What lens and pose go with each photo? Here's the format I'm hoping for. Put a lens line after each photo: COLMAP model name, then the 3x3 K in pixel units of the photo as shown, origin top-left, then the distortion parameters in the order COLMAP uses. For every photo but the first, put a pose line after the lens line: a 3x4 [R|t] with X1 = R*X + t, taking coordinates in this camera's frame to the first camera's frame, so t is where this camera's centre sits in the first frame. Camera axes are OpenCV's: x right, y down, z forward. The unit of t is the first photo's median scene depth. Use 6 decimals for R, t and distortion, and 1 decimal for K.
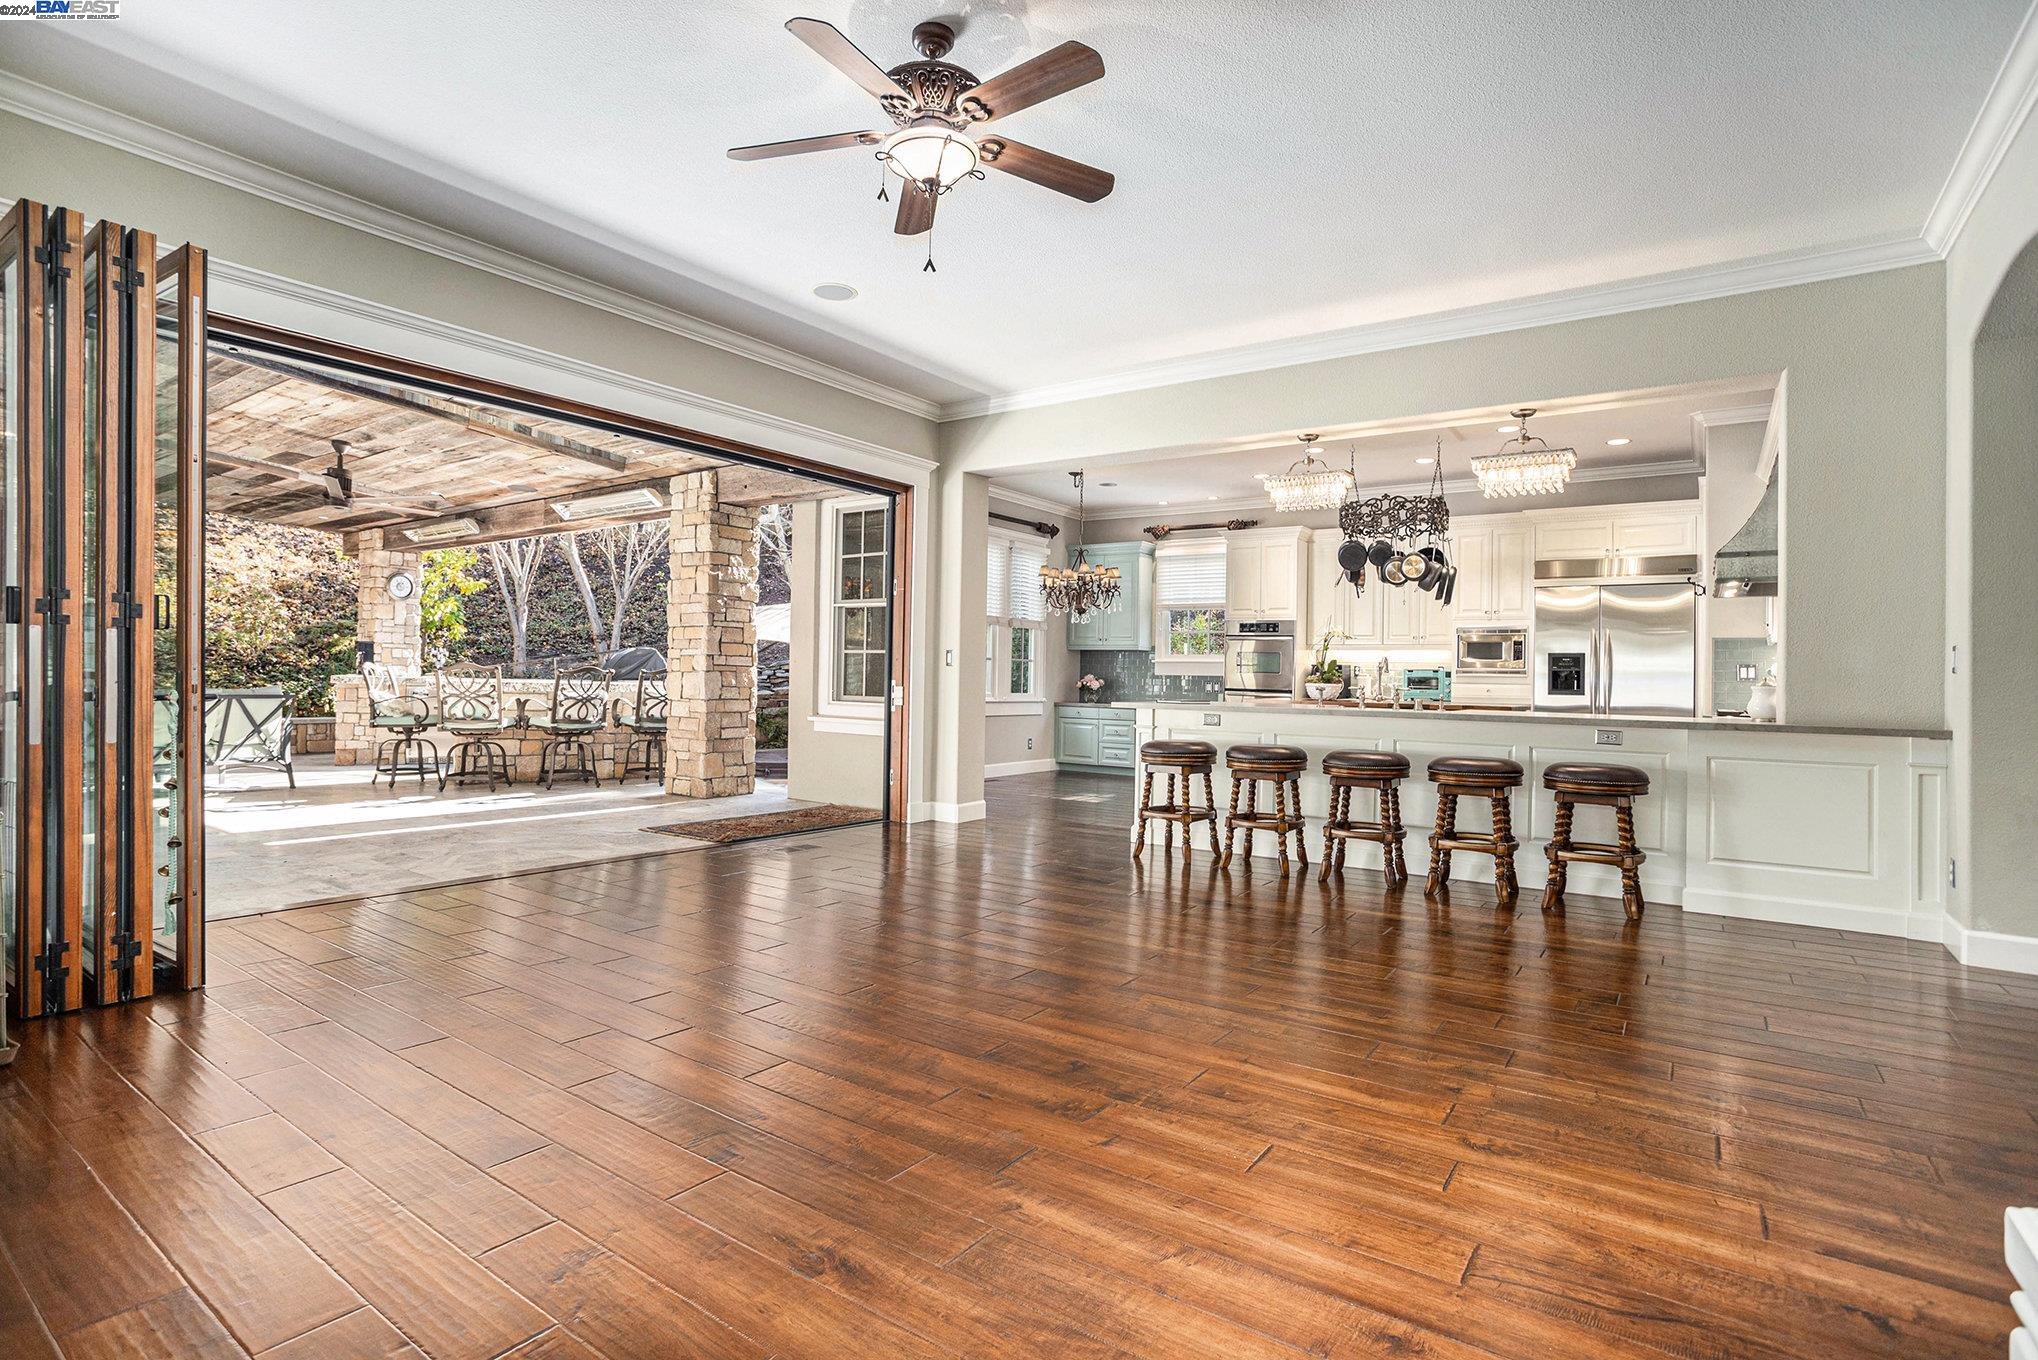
lens RADIAL K [[1020.4, 0, 984.4], [0, 1020.4, 693.5], [0, 0, 1]] dist [-0.019941, 0.000376]
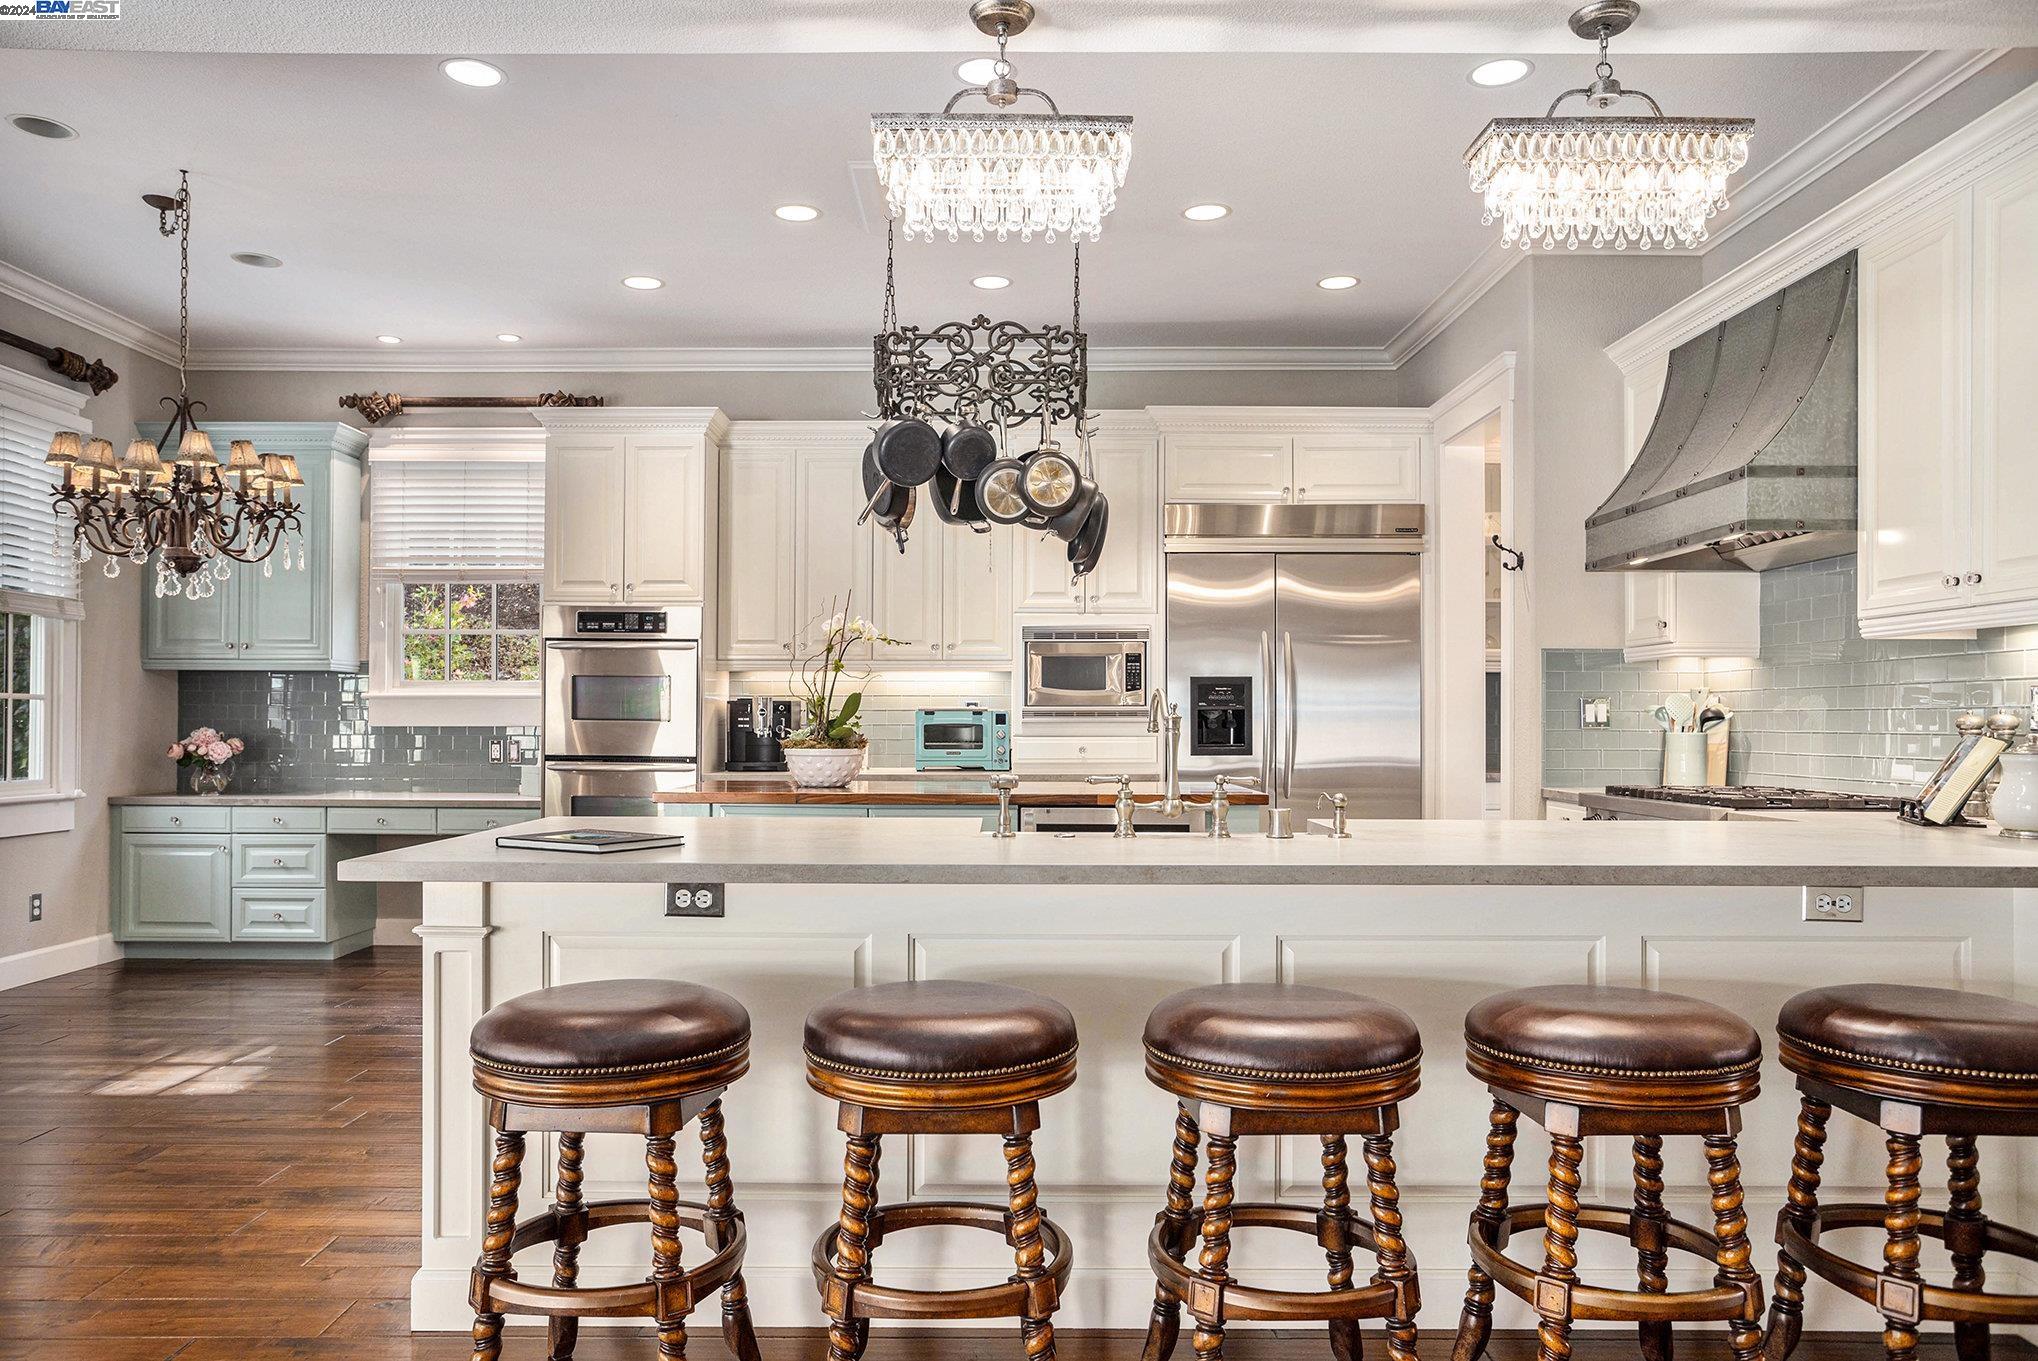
lens RADIAL K [[1456.9, 0, 1013.3], [0, 1456.9, 694.6], [0, 0, 1]] dist [-0.010014, 0.002315]
pose [[0.812838, -0.006937, 0.582449, 0.030663], [0.022648, 0.999549, -0.019701, -0.015978], [-0.582050, 0.029205, 0.812629, 0.386687]]
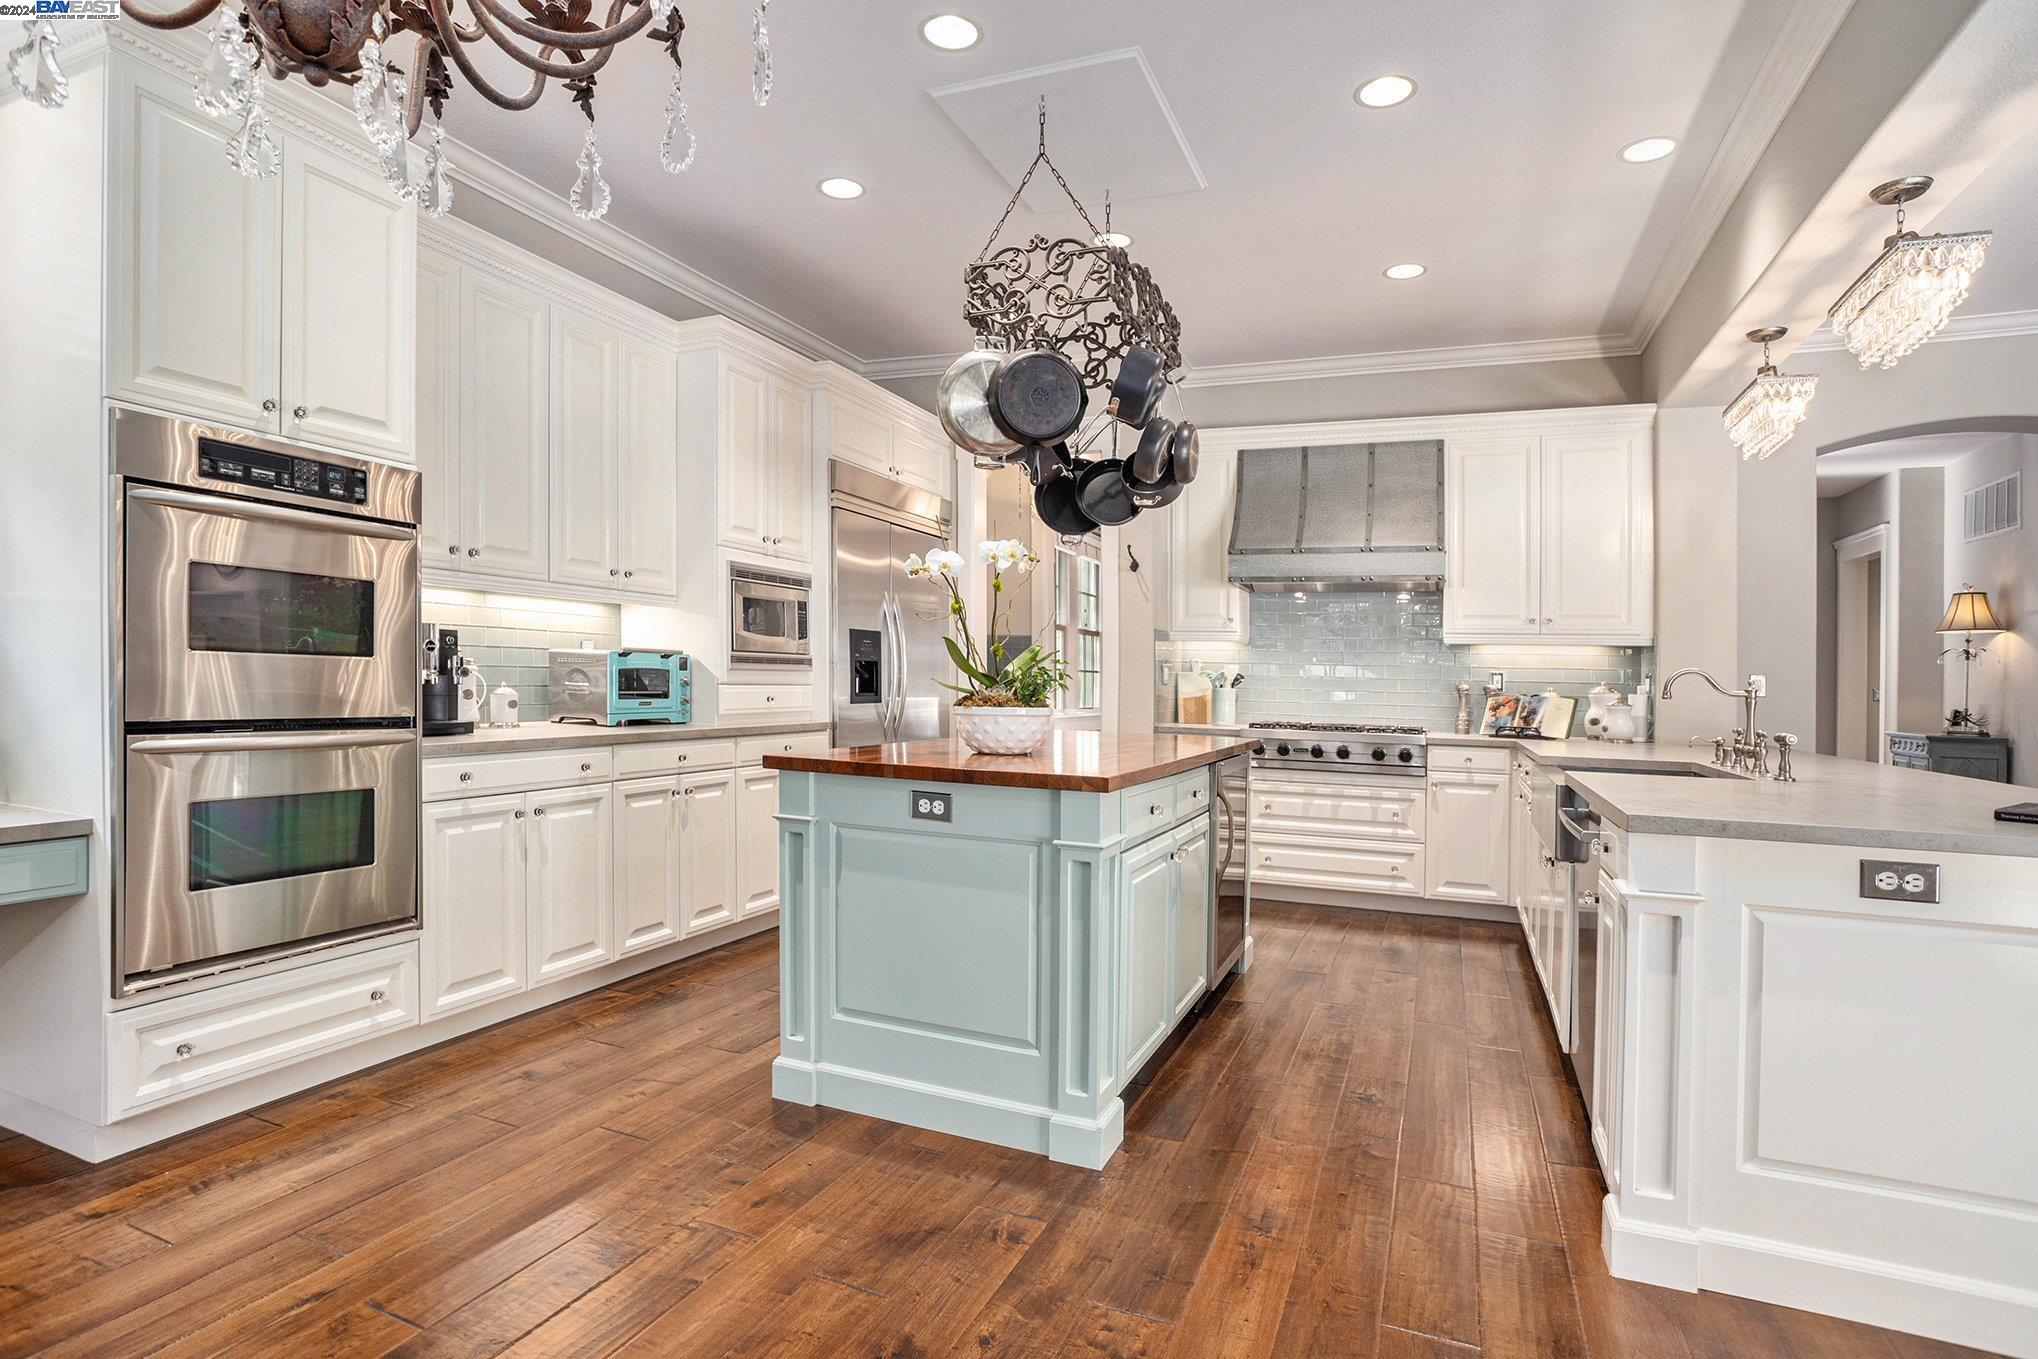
lens RADIAL K [[1020.4, 0, 984.4], [0, 1020.4, 693.0], [0, 0, 1]] dist [-0.019941, 0.000376]
pose [[-0.181399, -0.038691, 0.982648, -0.009101], [-0.016079, 0.999209, 0.036374, -0.023628], [-0.983278, -0.009201, -0.181878, 0.920332]]
